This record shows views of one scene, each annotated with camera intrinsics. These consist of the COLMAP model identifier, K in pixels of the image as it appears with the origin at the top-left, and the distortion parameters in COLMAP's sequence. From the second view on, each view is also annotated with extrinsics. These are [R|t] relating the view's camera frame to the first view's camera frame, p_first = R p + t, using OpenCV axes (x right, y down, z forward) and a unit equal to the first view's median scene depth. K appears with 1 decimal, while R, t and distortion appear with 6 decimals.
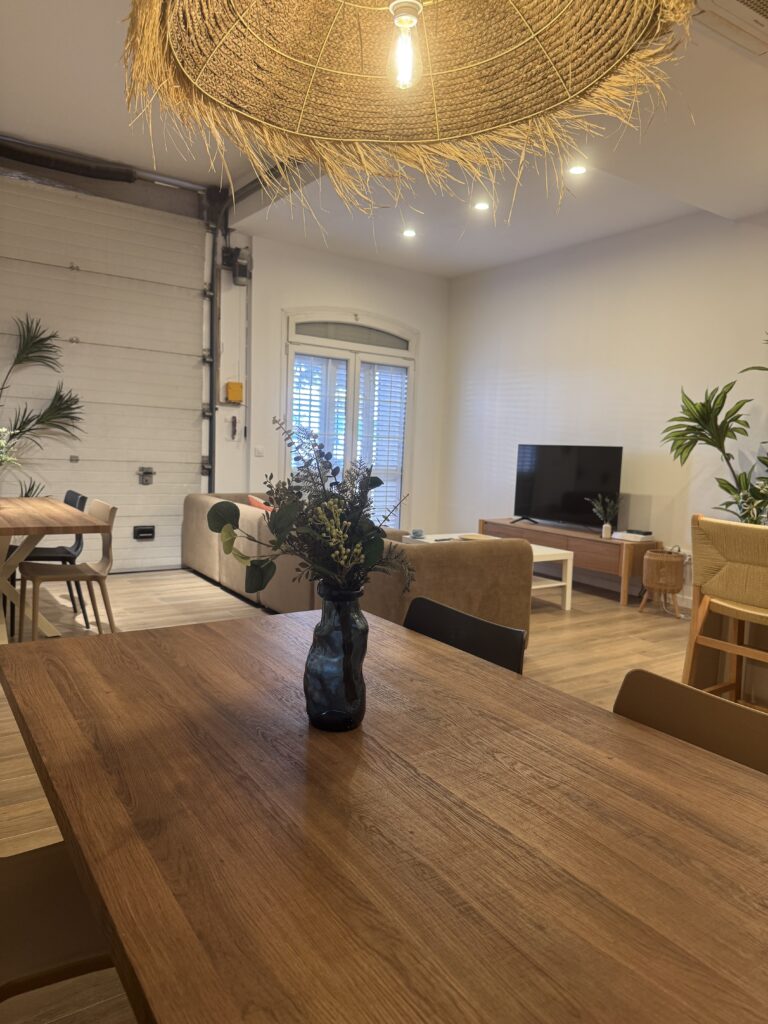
lens RADIAL K [[721.8, 0, 382.7], [0, 721.8, 512.8], [0, 0, 1]] dist [0.075125, -0.098618]
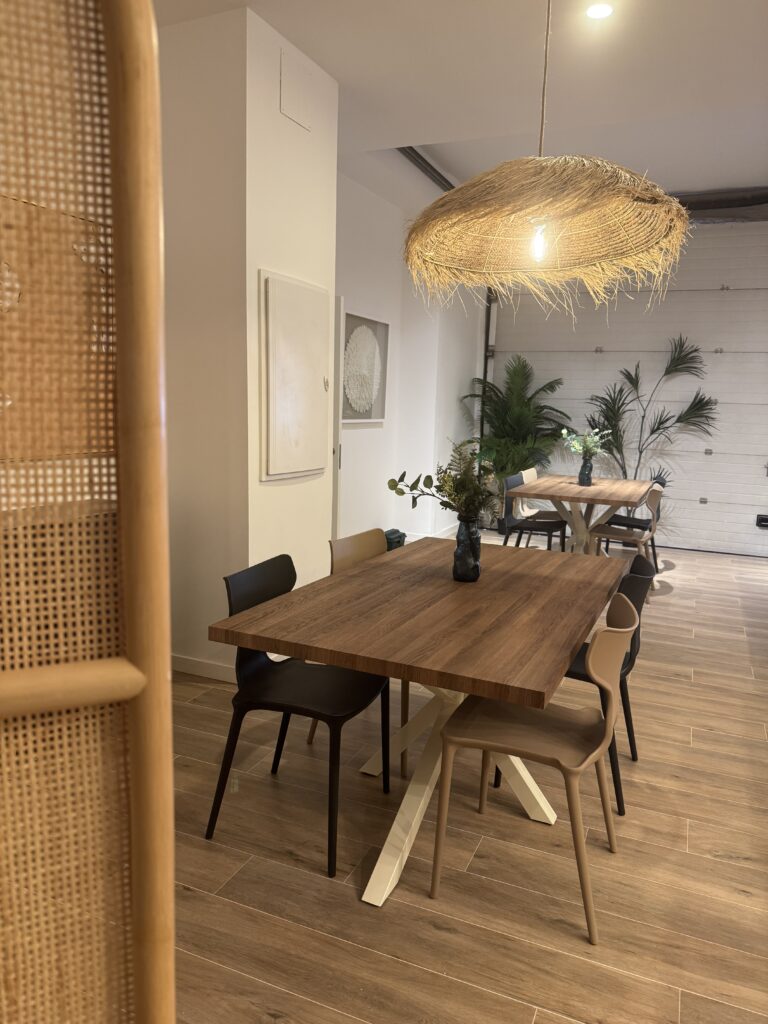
lens RADIAL K [[721.8, 0, 391.6], [0, 721.8, 516.2], [0, 0, 1]] dist [0.075125, -0.098618]
pose [[0.534602, 0.102384, -0.838879, 0.305455], [-0.087897, 0.993987, 0.065299, -0.002502], [0.840520, 0.038825, 0.540387, -0.063874]]
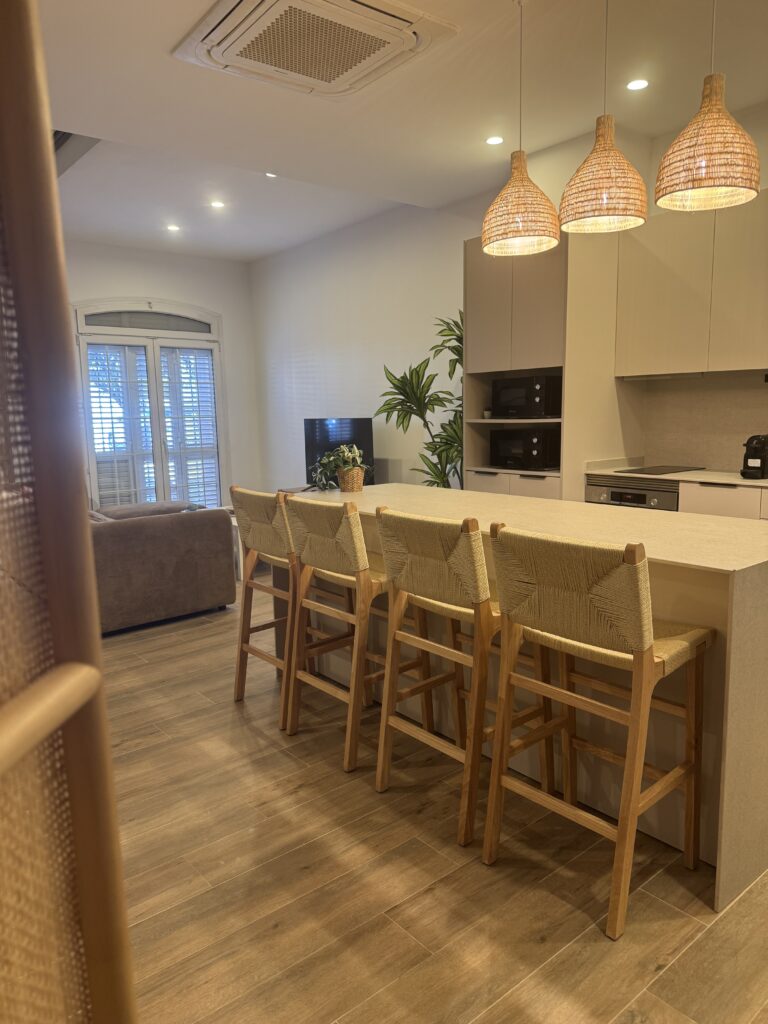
lens RADIAL K [[721.8, 0, 390.5], [0, 721.8, 517.2], [0, 0, 1]] dist [0.075125, -0.098618]
pose [[0.994569, -0.073888, 0.073301, 0.256445], [0.069939, 0.996031, 0.055060, 0.003084], [-0.077078, -0.049634, 0.995789, -0.114779]]
